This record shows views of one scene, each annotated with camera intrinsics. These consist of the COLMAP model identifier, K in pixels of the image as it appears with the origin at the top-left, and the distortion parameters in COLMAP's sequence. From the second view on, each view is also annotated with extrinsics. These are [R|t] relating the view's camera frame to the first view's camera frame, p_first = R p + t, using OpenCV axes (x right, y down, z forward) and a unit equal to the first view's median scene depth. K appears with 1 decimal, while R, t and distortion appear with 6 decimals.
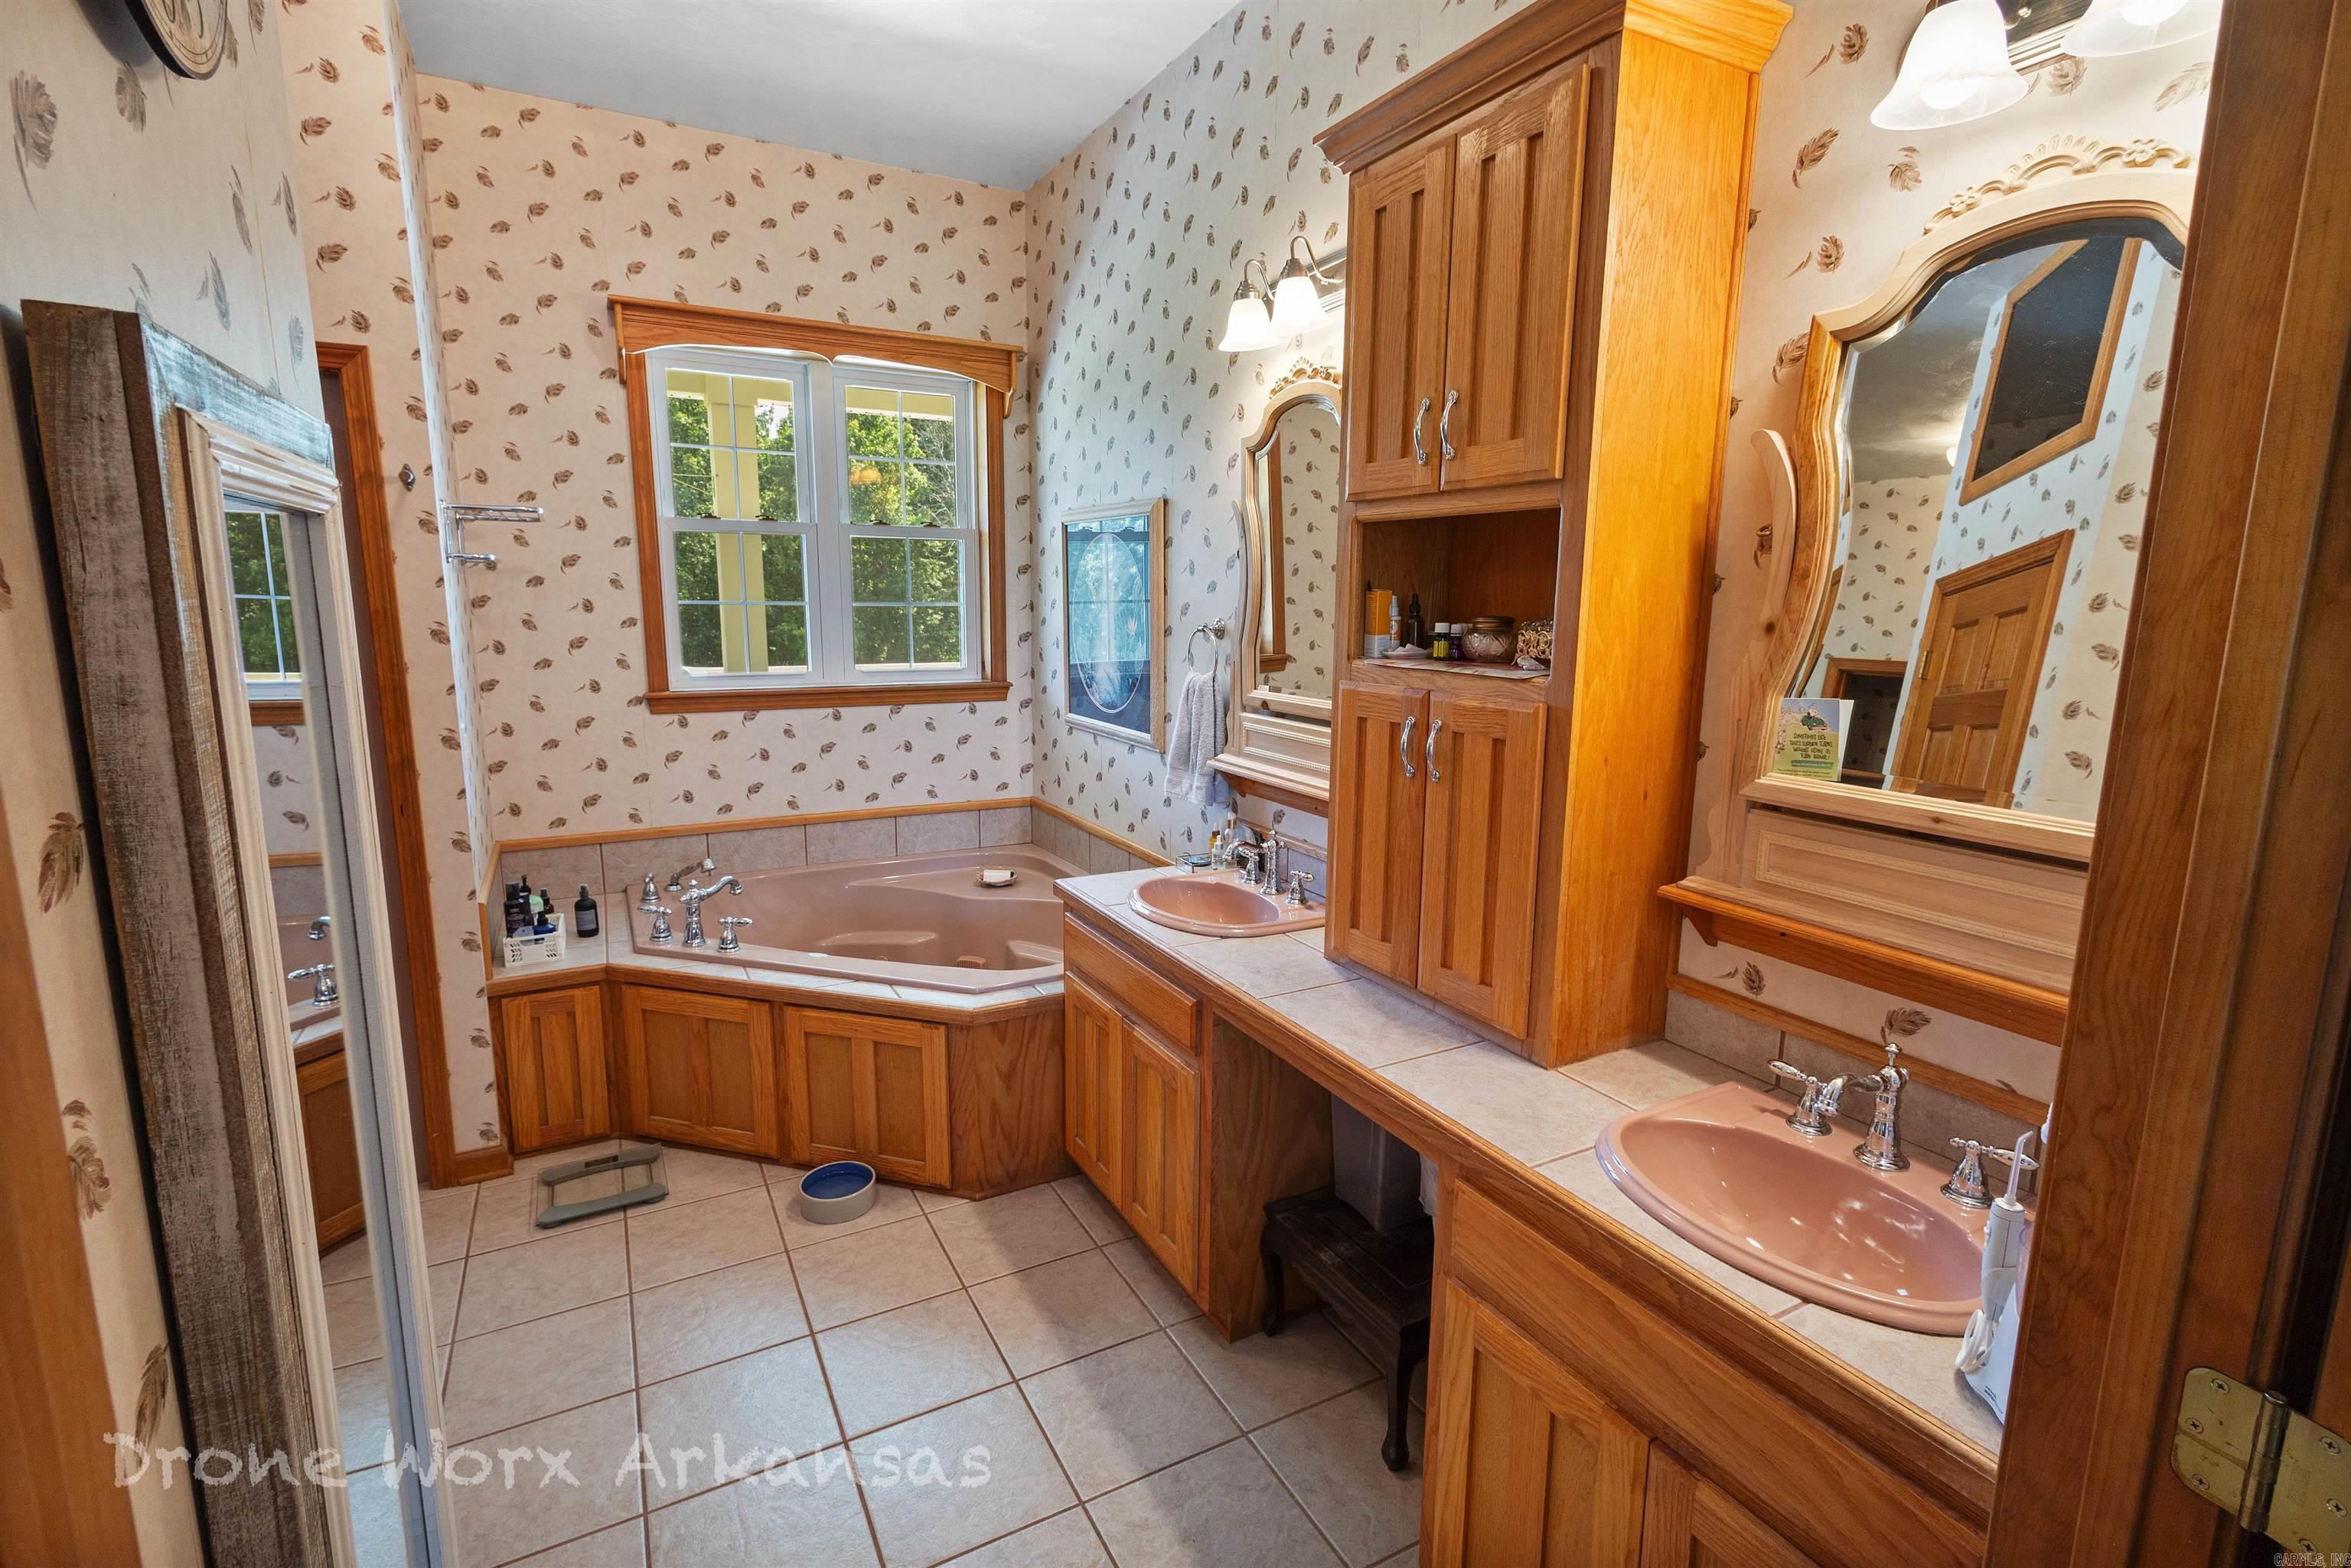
lens RADIAL K [[1078.8, 0, 1163.2], [0, 1078.8, 784.4], [0, 0, 1]] dist [-0.001819, -0.000132]
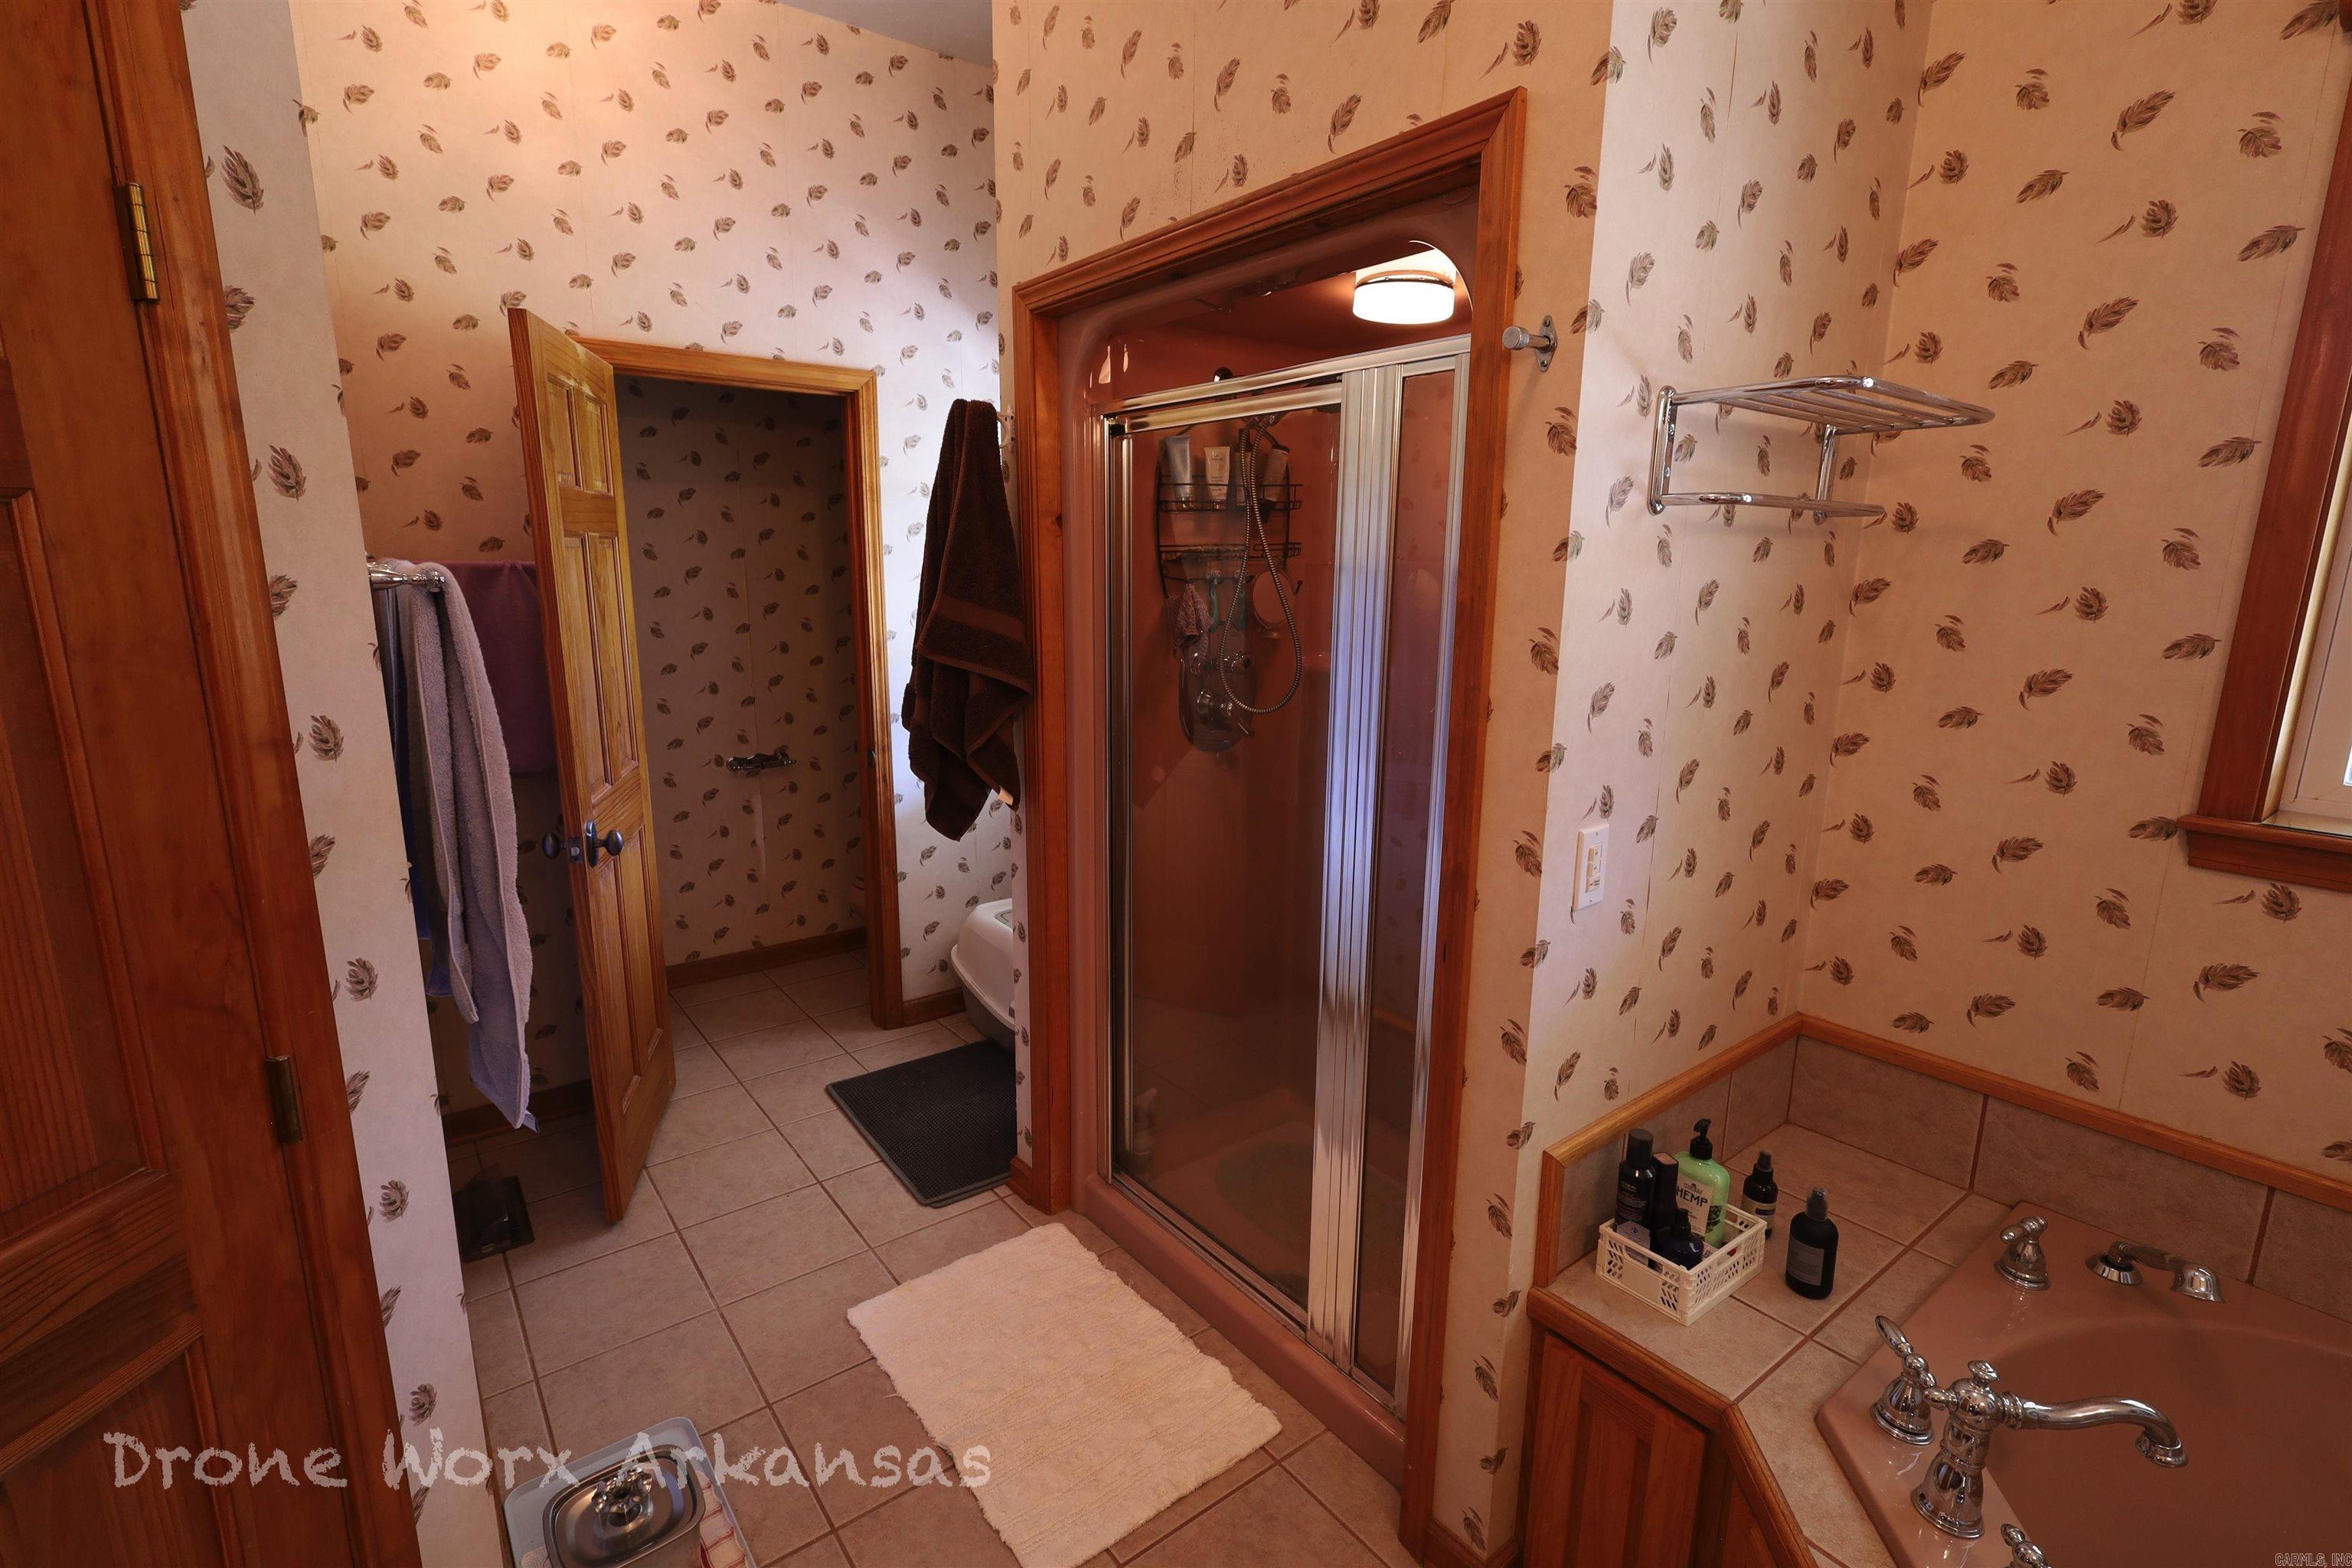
lens RADIAL K [[1079.2, 0, 1167.9], [0, 1079.2, 782.9], [0, 0, 1]] dist [-0.001819, -0.000132]
pose [[0.162129, 0.191044, -0.968099, -0.145228], [-0.177922, 0.970659, 0.161753, -0.097448], [0.970597, 0.146022, 0.191363, 0.551023]]
